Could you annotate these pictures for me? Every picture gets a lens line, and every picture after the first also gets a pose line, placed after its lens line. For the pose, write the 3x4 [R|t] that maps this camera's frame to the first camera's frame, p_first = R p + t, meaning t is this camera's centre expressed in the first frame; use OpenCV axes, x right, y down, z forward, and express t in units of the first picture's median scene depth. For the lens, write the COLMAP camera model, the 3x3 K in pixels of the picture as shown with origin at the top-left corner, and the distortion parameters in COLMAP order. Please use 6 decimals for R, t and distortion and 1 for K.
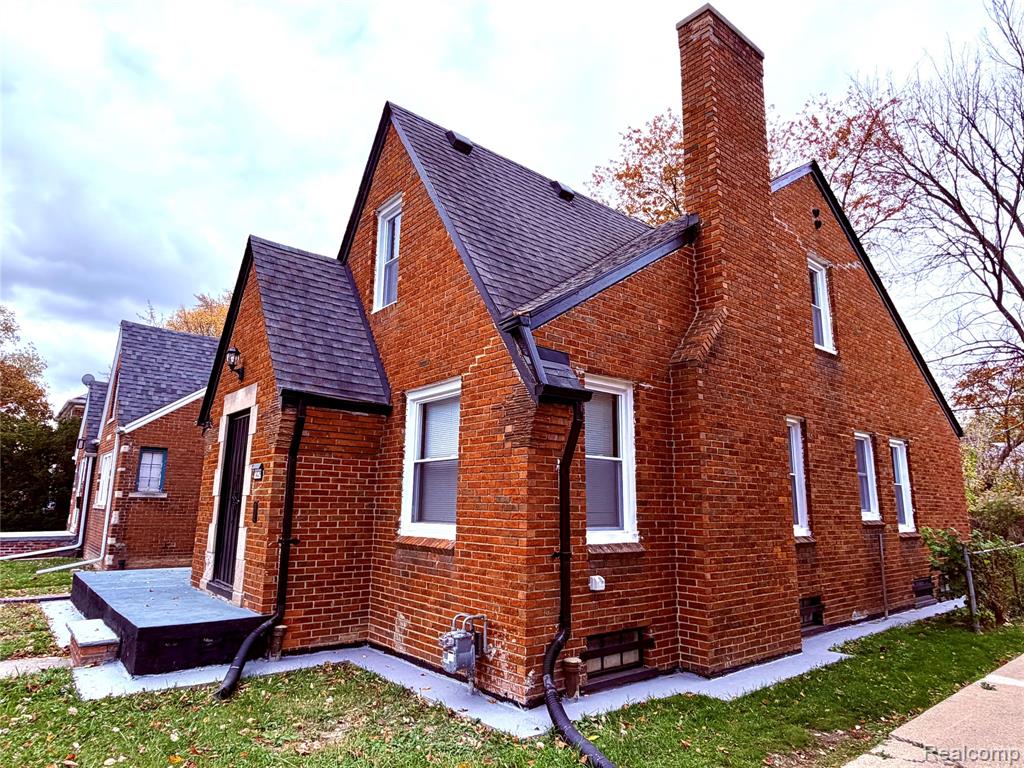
lens RADIAL K [[613.6, 0, 512.0], [0, 613.6, 384.0], [0, 0, 1]] dist [0.000996, -0.002245]
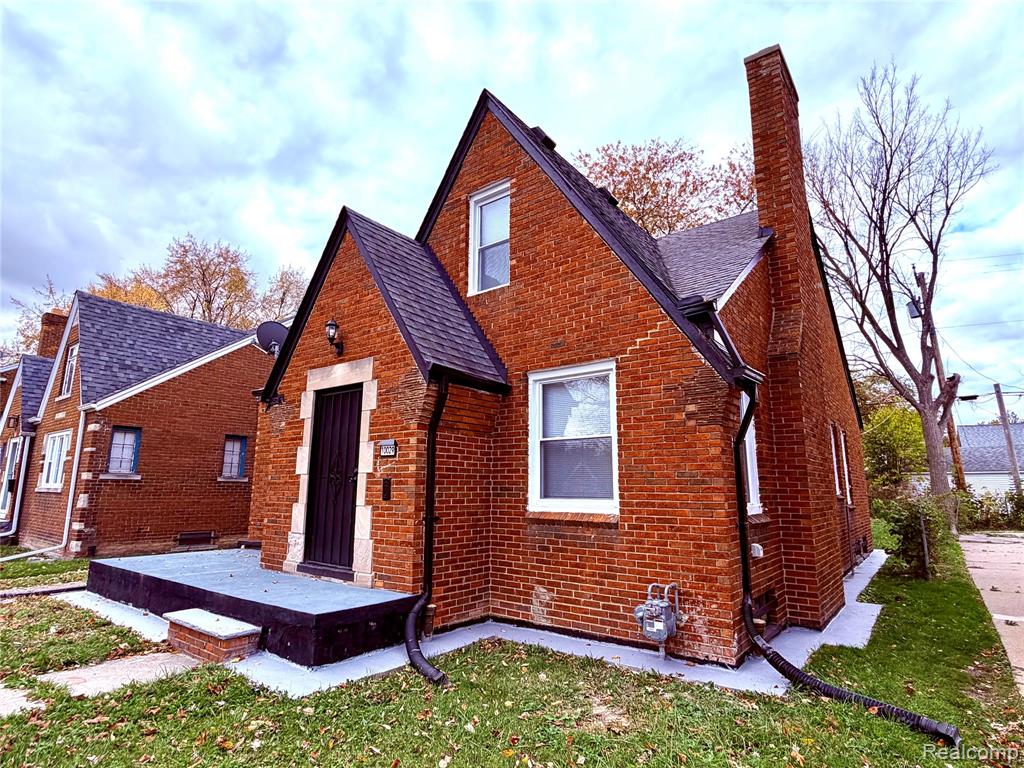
lens RADIAL K [[547.5, 0, 512.0], [0, 547.5, 384.0], [0, 0, 1]] dist [-0.002263, 0.000059]
pose [[0.976428, 0.033837, 0.213176, -0.404421], [-0.035255, 0.999374, 0.002853, 0.031641], [-0.212946, -0.010301, 0.977010, 0.111542]]
